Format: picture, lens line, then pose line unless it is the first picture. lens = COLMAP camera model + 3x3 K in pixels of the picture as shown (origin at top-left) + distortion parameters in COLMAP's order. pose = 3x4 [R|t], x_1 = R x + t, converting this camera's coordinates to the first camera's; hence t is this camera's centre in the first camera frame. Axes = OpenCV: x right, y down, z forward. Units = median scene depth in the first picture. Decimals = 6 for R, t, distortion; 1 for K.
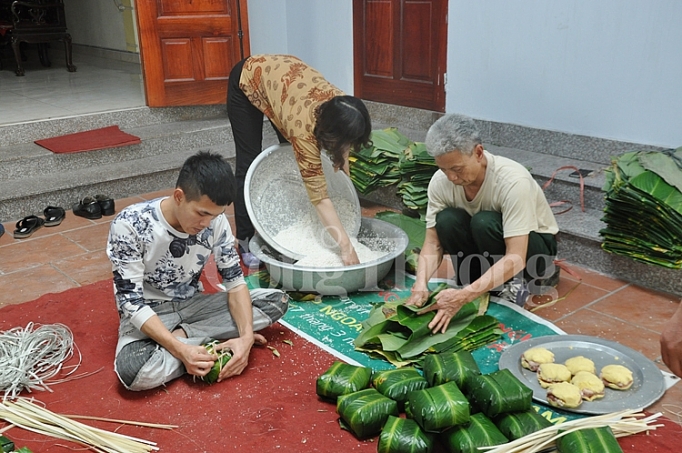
lens RADIAL K [[722.6, 0, 364.6], [0, 722.6, 226.4], [0, 0, 1]] dist [-0.019793, 0.247964]
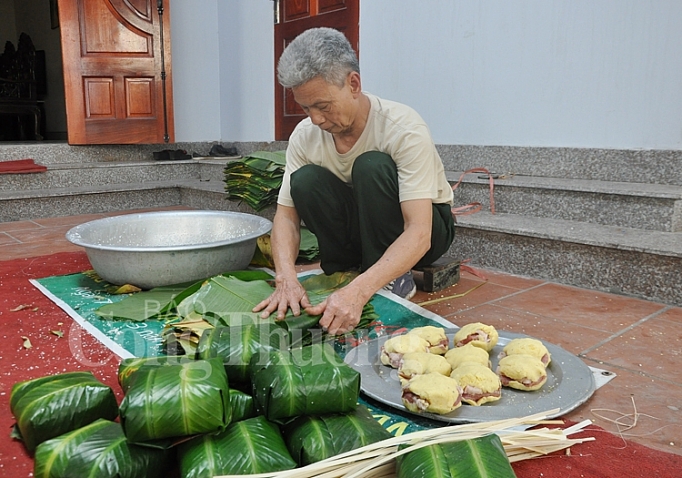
lens RADIAL K [[583.3, 0, 368.2], [0, 583.3, 245.7], [0, 0, 1]] dist [-0.142216, 0.109739]
pose [[0.999295, 0.012638, 0.035352, 0.197738], [-0.007668, 0.990491, -0.137364, 0.170387], [-0.036752, 0.136996, 0.989890, 0.503390]]
